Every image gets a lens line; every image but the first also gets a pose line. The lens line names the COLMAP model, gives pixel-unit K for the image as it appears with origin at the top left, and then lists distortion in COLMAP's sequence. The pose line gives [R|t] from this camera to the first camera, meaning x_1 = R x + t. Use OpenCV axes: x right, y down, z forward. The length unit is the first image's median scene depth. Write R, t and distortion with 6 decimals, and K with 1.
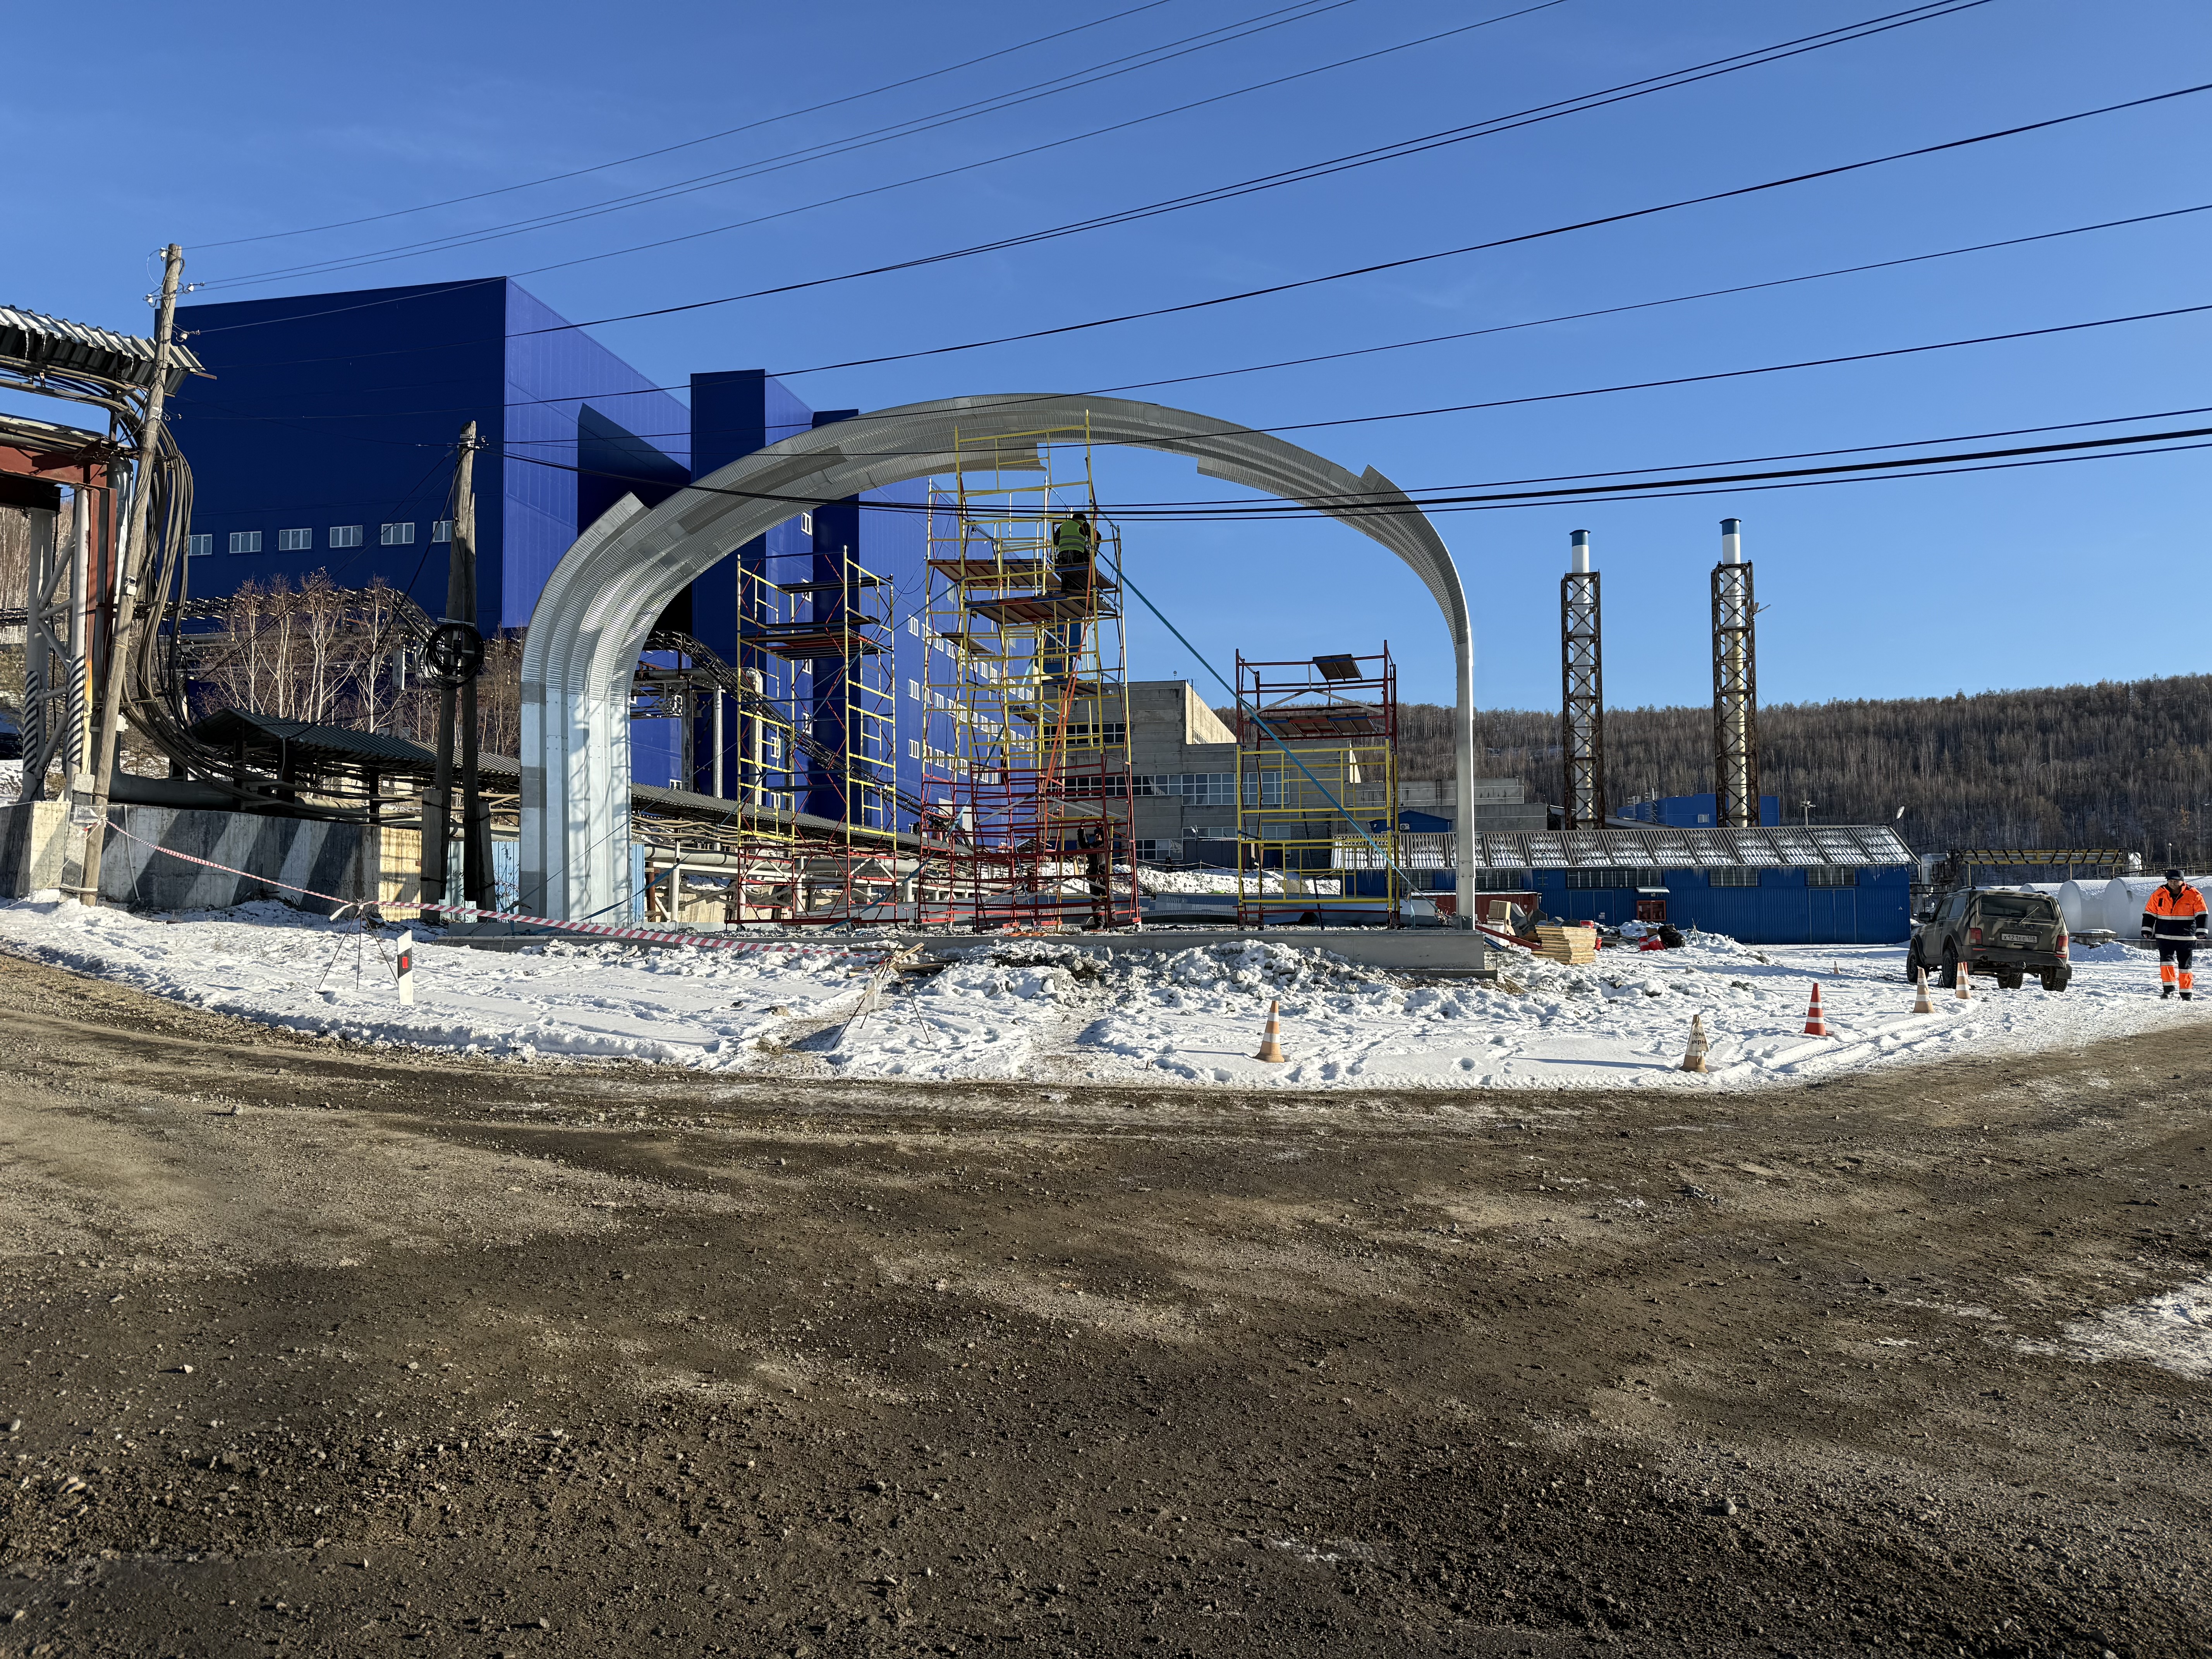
lens RADIAL K [[1516.4, 0, 1072.6], [0, 1516.4, 860.3], [0, 0, 1]] dist [0.096723, -0.175202]
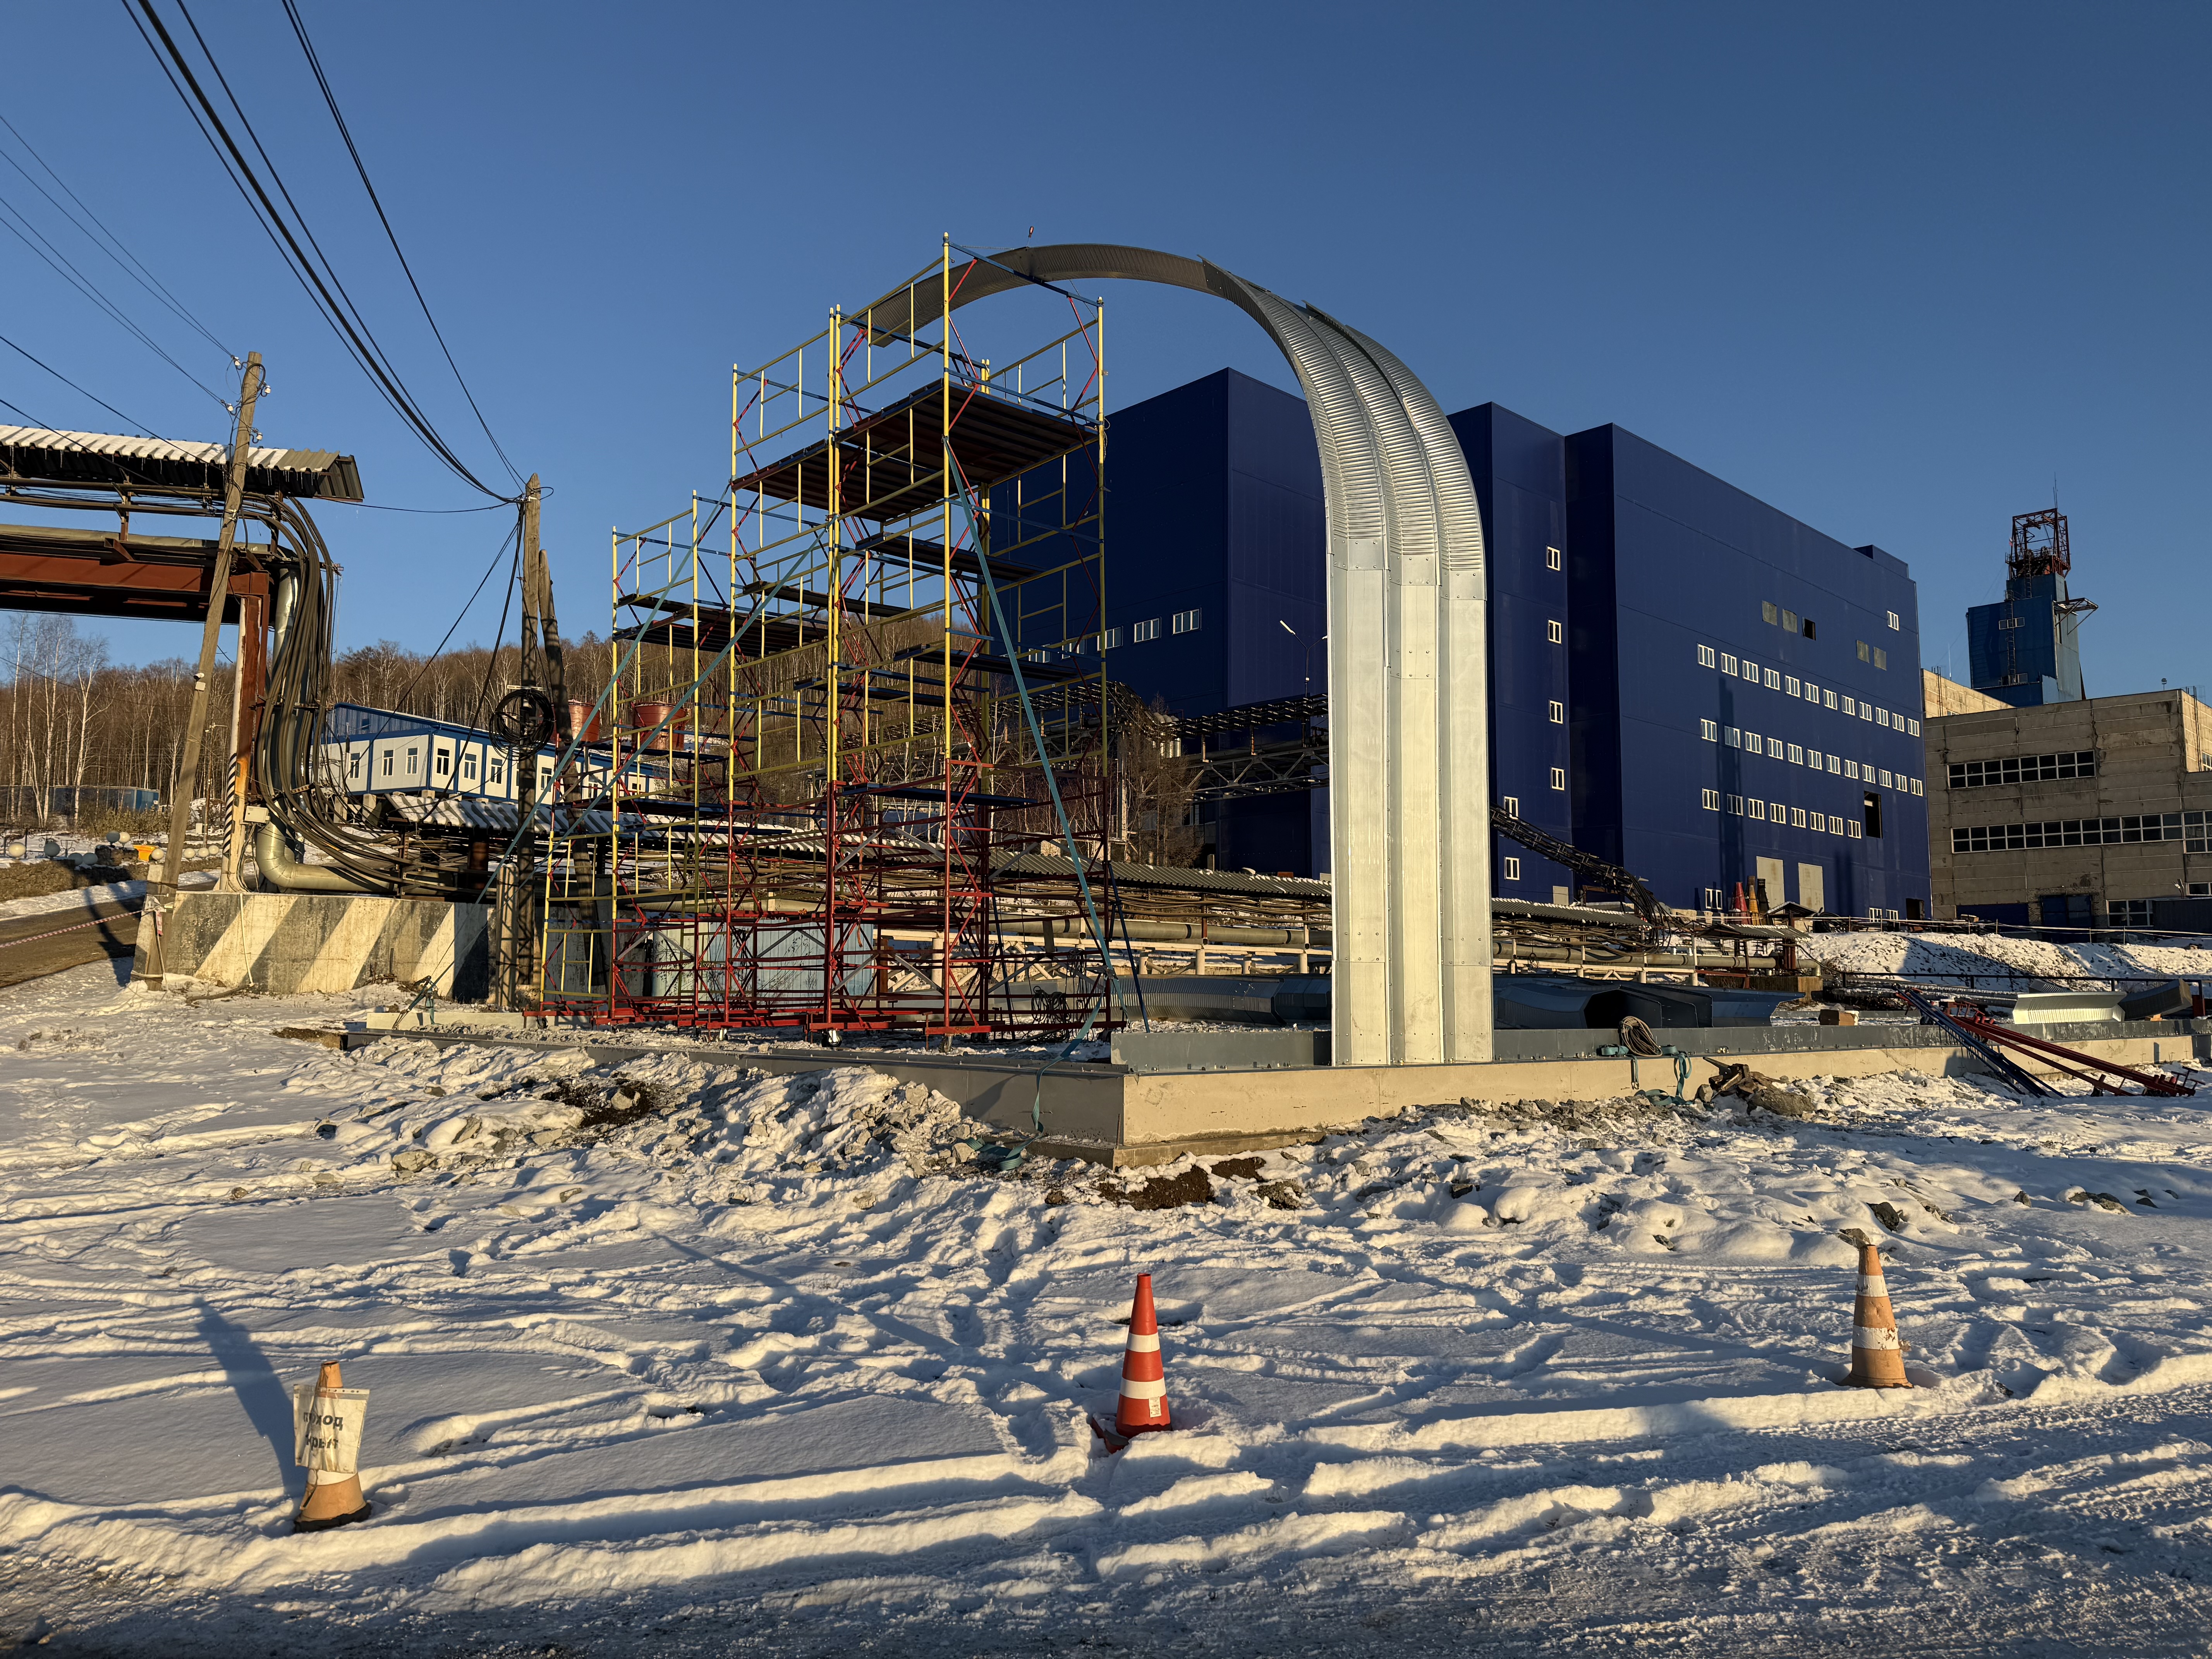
lens RADIAL K [[1516.4, 0, 1072.6], [0, 1516.4, 860.3], [0, 0, 1]] dist [0.096723, -0.175202]
pose [[0.818289, -0.047459, -0.572845, 0.077482], [0.017906, 0.998207, -0.057121, 0.001987], [0.574528, 0.036484, 0.817671, 0.084742]]
